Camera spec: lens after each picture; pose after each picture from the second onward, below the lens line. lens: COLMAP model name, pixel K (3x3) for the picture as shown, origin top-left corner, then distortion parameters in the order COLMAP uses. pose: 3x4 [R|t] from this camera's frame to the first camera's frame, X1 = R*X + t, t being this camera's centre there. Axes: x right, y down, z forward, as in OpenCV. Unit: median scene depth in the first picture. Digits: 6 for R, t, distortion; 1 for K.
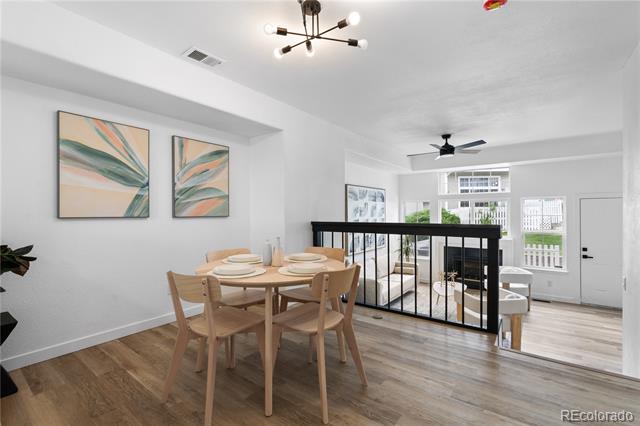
lens RADIAL K [[292.6, 0, 322.5], [0, 292.6, 211.5], [0, 0, 1]] dist [-0.011626, 0.003391]
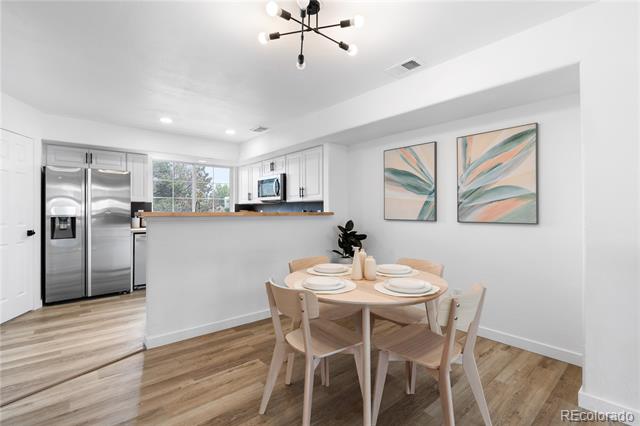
lens RADIAL K [[292.6, 0, 317.9], [0, 292.6, 209.9], [0, 0, 1]] dist [-0.011626, 0.003391]
pose [[-0.231137, -0.005799, -0.972904, 0.508379], [0.000570, 0.999981, -0.006095, -0.013576], [0.972921, -0.001964, -0.231129, 0.722951]]
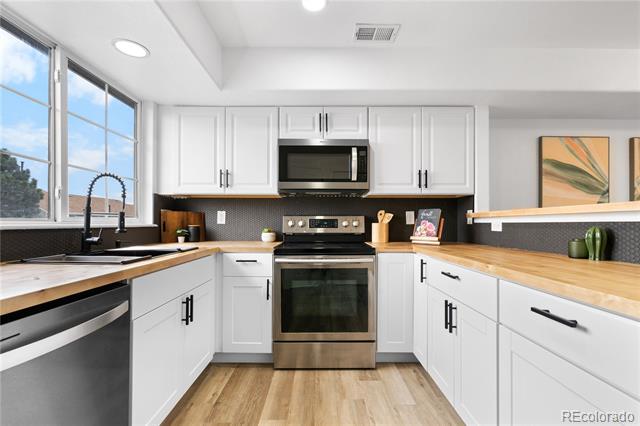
lens RADIAL K [[292.6, 0, 321.2], [0, 292.6, 220.6], [0, 0, 1]] dist [-0.011626, 0.003391]
pose [[0.601235, 0.007782, -0.799034, -0.342480], [0.001336, 0.999941, 0.010744, -0.002326], [0.799071, -0.007527, 0.601190, -0.355488]]
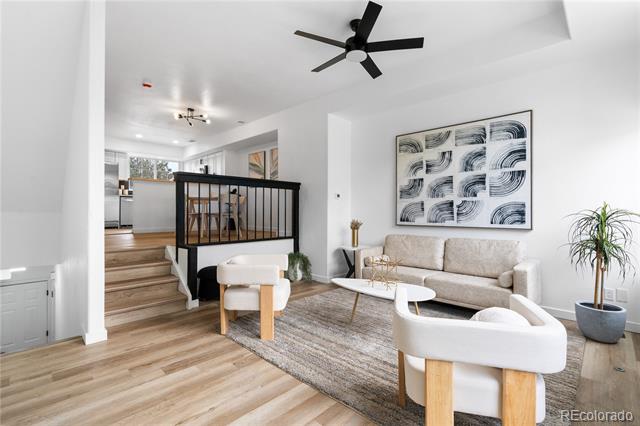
lens RADIAL K [[292.6, 0, 320.2], [0, 292.6, 215.5], [0, 0, 1]] dist [-0.011626, 0.003391]
pose [[-0.137665, 0.023501, -0.990200, 1.626884], [0.000629, 0.999720, 0.023640, 0.189918], [0.990479, 0.002631, -0.137642, 1.607855]]
